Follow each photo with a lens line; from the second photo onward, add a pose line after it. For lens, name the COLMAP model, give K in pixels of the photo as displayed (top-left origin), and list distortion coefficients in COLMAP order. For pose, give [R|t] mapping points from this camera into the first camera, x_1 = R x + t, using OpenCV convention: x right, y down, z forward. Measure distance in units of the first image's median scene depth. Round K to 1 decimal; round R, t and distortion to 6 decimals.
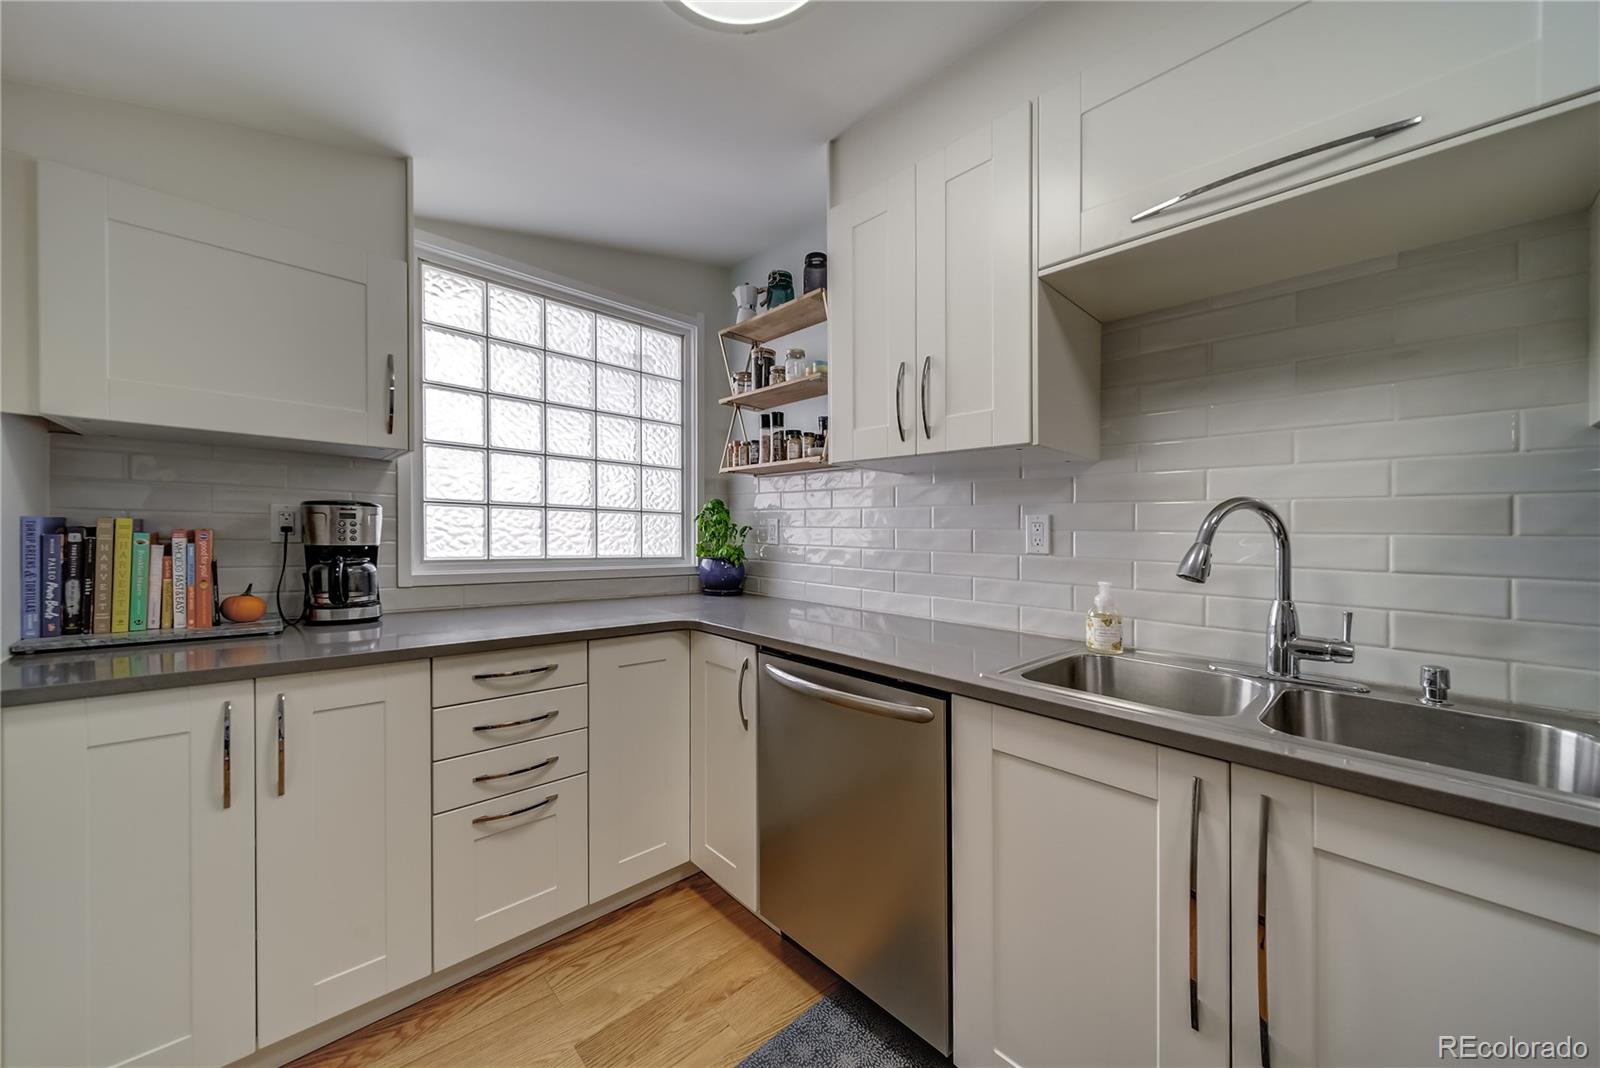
lens RADIAL K [[581.7, 0, 780.9], [0, 581.7, 536.1], [0, 0, 1]] dist [0.001039, -0.000007]
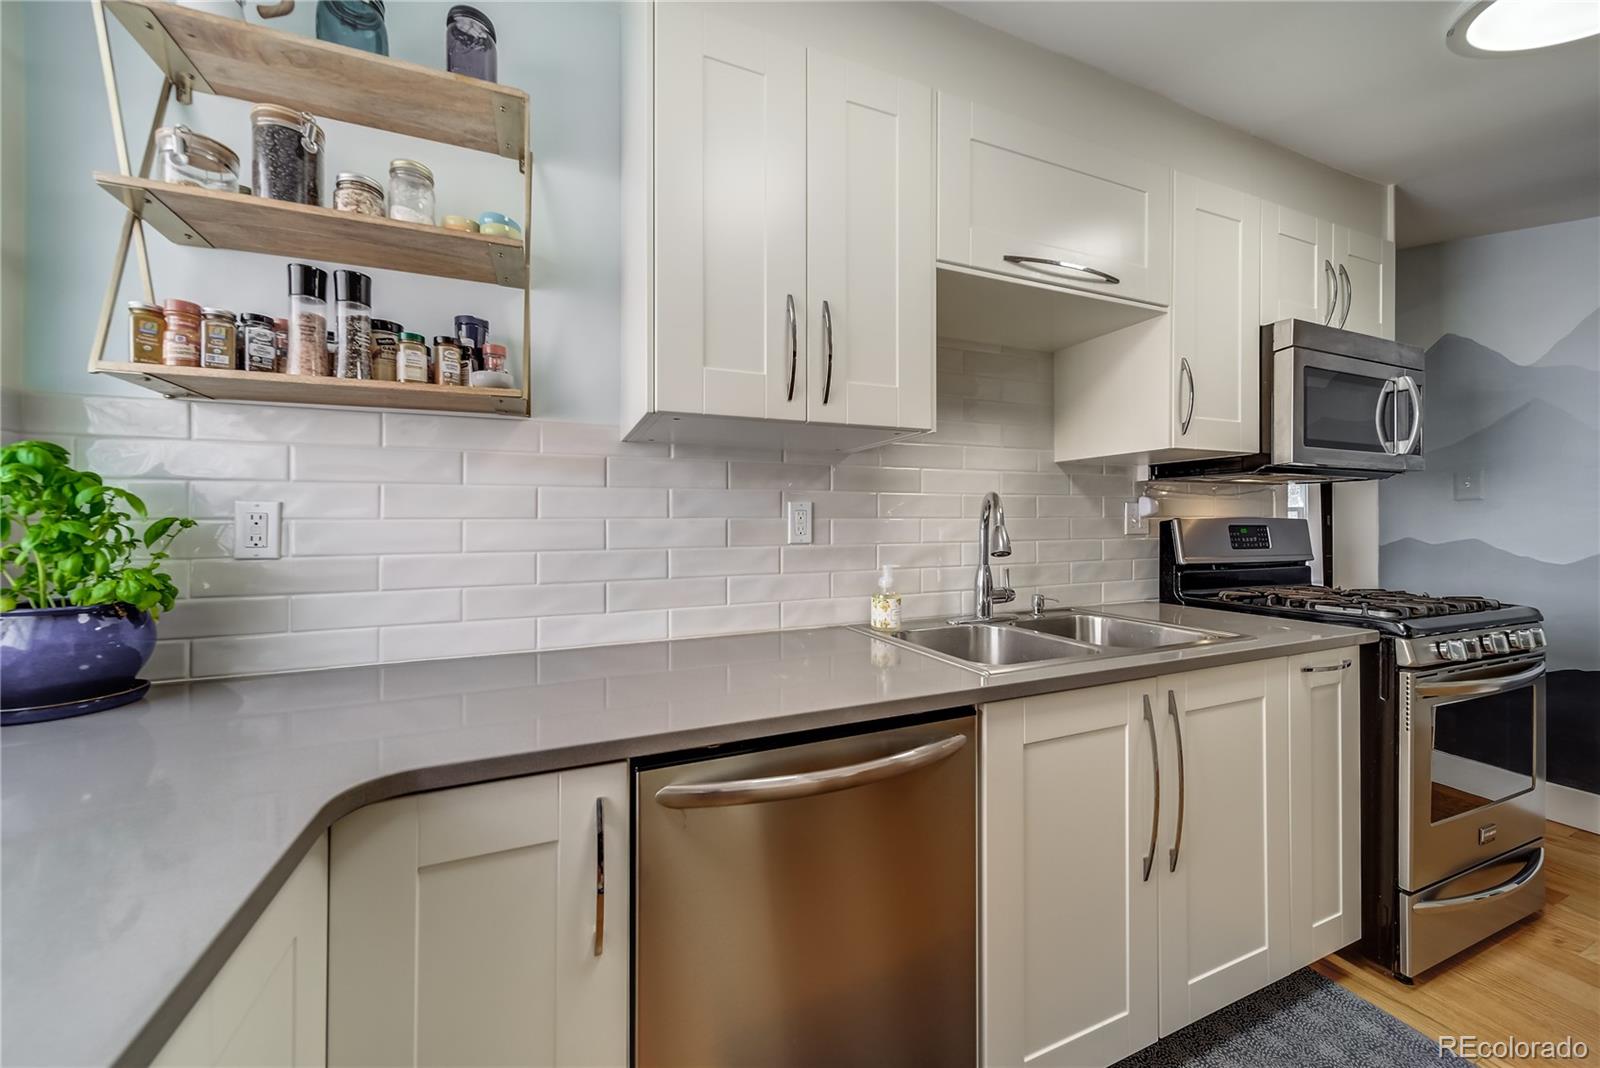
lens RADIAL K [[583.9, 0, 800.1], [0, 583.9, 510.8], [0, 0, 1]] dist [0.000669, -0.000004]
pose [[0.324963, 0.000212, 0.945727, -0.392958], [0.021420, 0.999742, -0.007584, -0.012927], [-0.945484, 0.022722, 0.324874, 0.599410]]
